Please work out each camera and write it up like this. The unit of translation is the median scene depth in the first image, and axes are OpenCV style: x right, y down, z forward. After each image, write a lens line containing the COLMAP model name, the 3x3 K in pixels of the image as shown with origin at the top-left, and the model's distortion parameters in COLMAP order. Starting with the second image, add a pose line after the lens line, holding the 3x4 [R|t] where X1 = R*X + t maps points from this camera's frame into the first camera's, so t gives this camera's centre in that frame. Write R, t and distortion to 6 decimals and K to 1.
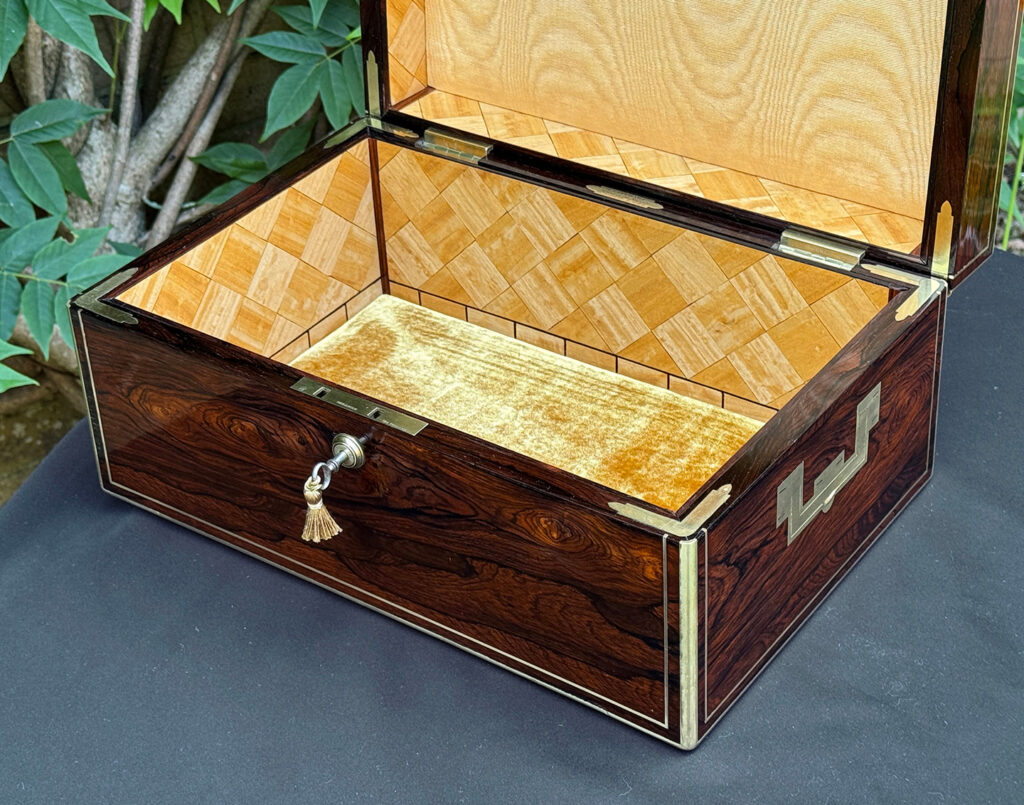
lens RADIAL K [[1989.7, 0, 489.3], [0, 1989.7, 342.4], [0, 0, 1]] dist [0.100169, 0.214586]
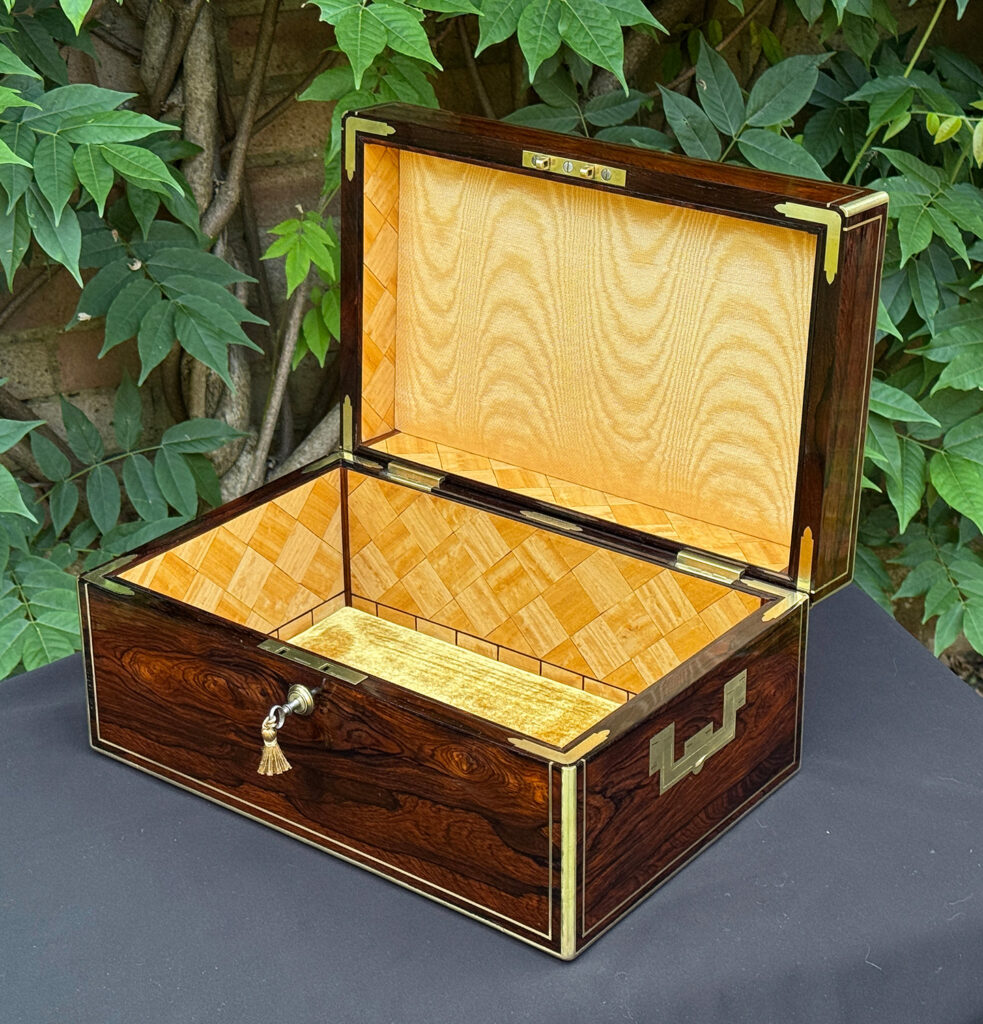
lens RADIAL K [[2106.9, 0, 488.9], [0, 2106.9, 458.5], [0, 0, 1]] dist [0.066471, 0.627591]
pose [[0.998604, 0.052266, -0.007624, 0.037932], [-0.052809, 0.985004, -0.164253, 0.097015], [-0.001076, 0.164426, 0.986389, -0.239774]]
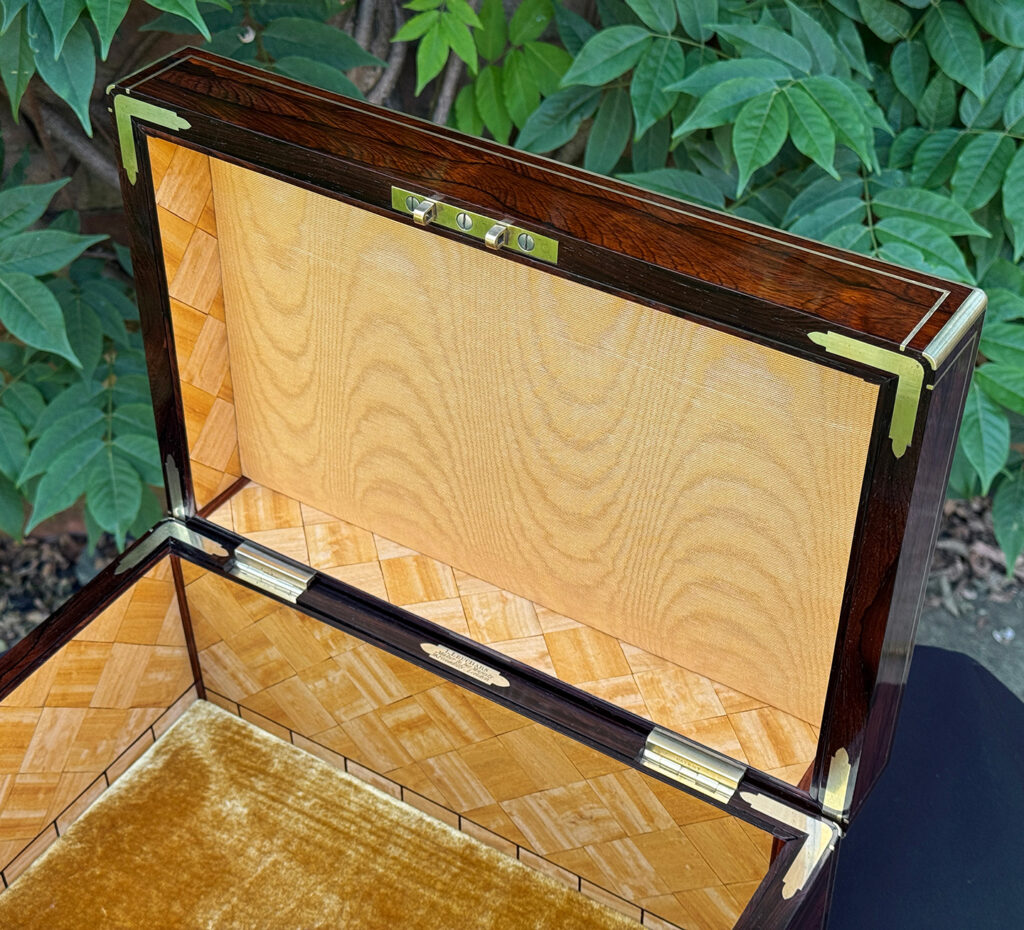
lens RADIAL K [[1700.8, 0, 512.0], [0, 1700.8, 465.0], [0, 0, 1]] dist [0.132969, -0.020139]
pose [[0.997661, -0.013637, 0.066985, 0.039681], [0.004900, 0.991645, 0.128904, -0.248659], [-0.068183, -0.128274, 0.989392, 0.281845]]
